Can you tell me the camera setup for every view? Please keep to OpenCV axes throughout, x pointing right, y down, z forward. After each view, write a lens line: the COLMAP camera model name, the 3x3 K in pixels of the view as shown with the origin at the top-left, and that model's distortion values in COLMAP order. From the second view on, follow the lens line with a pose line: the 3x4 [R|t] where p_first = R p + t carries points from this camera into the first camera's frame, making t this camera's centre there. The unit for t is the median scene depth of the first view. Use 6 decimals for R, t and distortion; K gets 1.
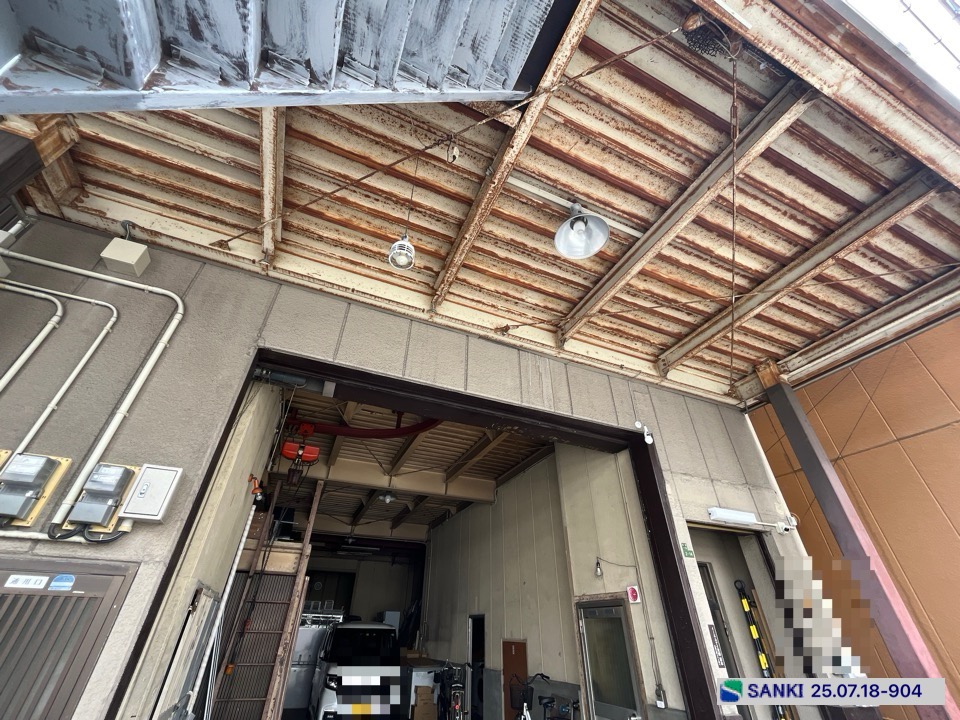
lens RADIAL K [[390.1, 0, 477.0], [0, 390.1, 360.6], [0, 0, 1]] dist [-0.002987, 0.000335]
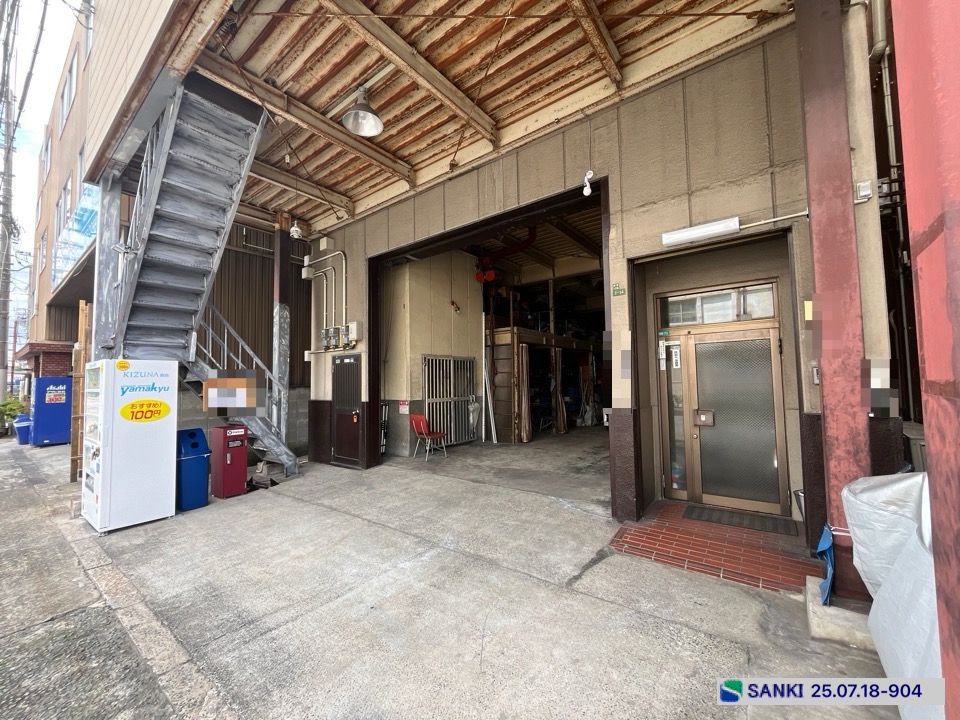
lens RADIAL K [[390.1, 0, 477.0], [0, 390.1, 360.6], [0, 0, 1]] dist [-0.002987, 0.000335]
pose [[0.478169, -0.068384, -0.875602, 1.200027], [0.521235, 0.824501, 0.220255, 0.207333], [0.706873, -0.561713, 0.429894, 0.170335]]
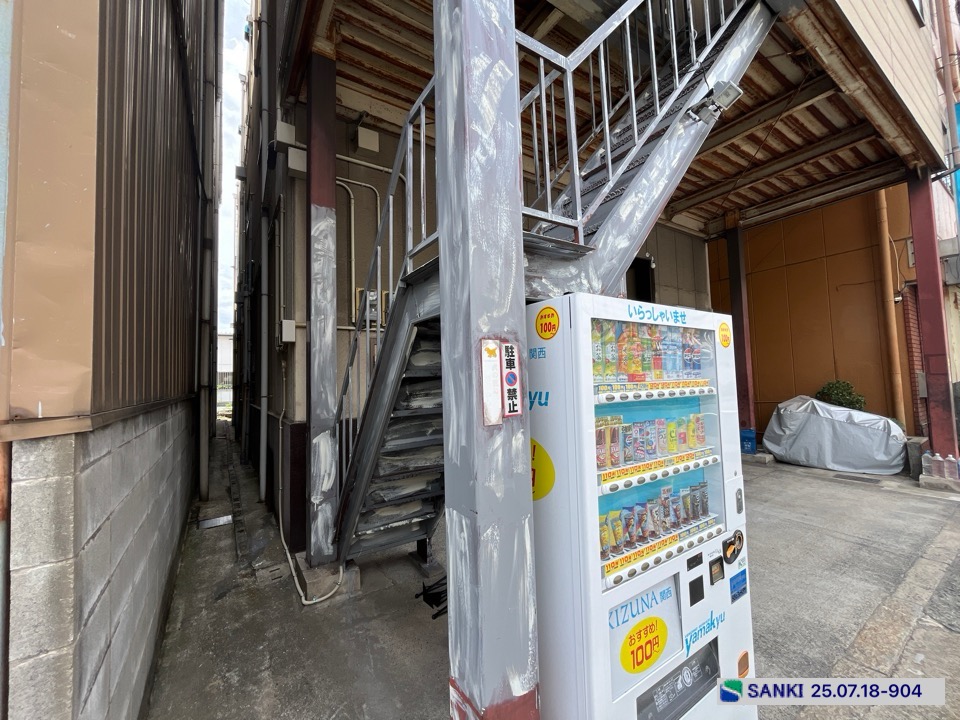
lens RADIAL K [[390.1, 0, 477.0], [0, 390.1, 360.6], [0, 0, 1]] dist [-0.002987, 0.000335]
pose [[0.984984, -0.030312, 0.169965, -0.586048], [-0.063208, 0.852801, 0.518396, -0.262733], [-0.160660, -0.521355, 0.838080, -0.448672]]
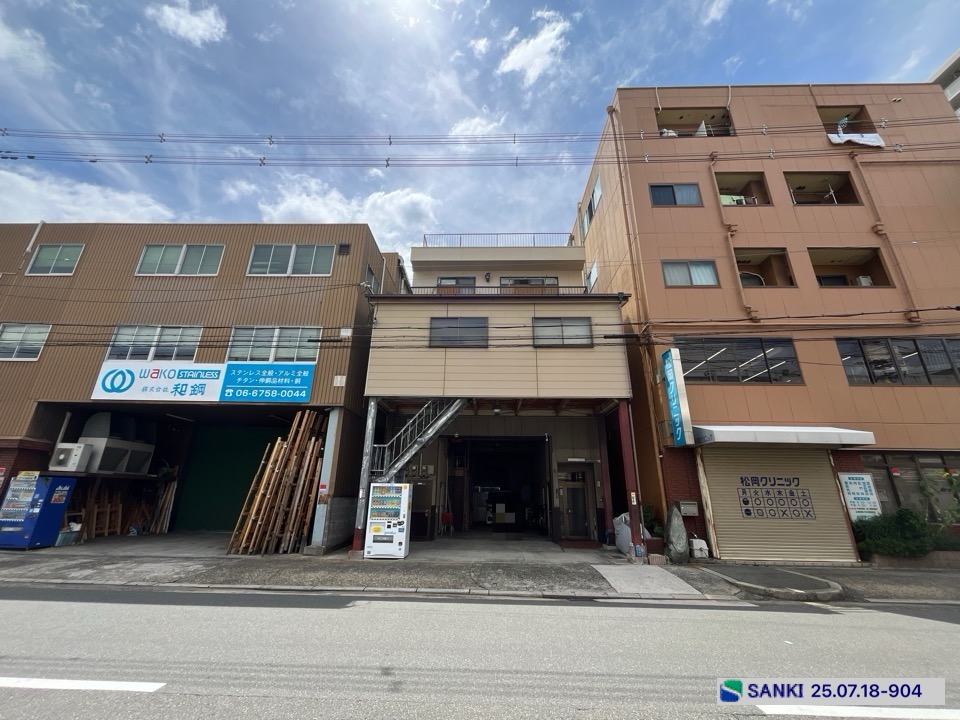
lens RADIAL K [[390.1, 0, 477.0], [0, 390.1, 360.6], [0, 0, 1]] dist [-0.002987, 0.000335]
pose [[0.904811, -0.138624, -0.402616, 1.413006], [0.239666, 0.947329, 0.212435, -1.356100], [0.351961, -0.288707, 0.890377, -2.075717]]
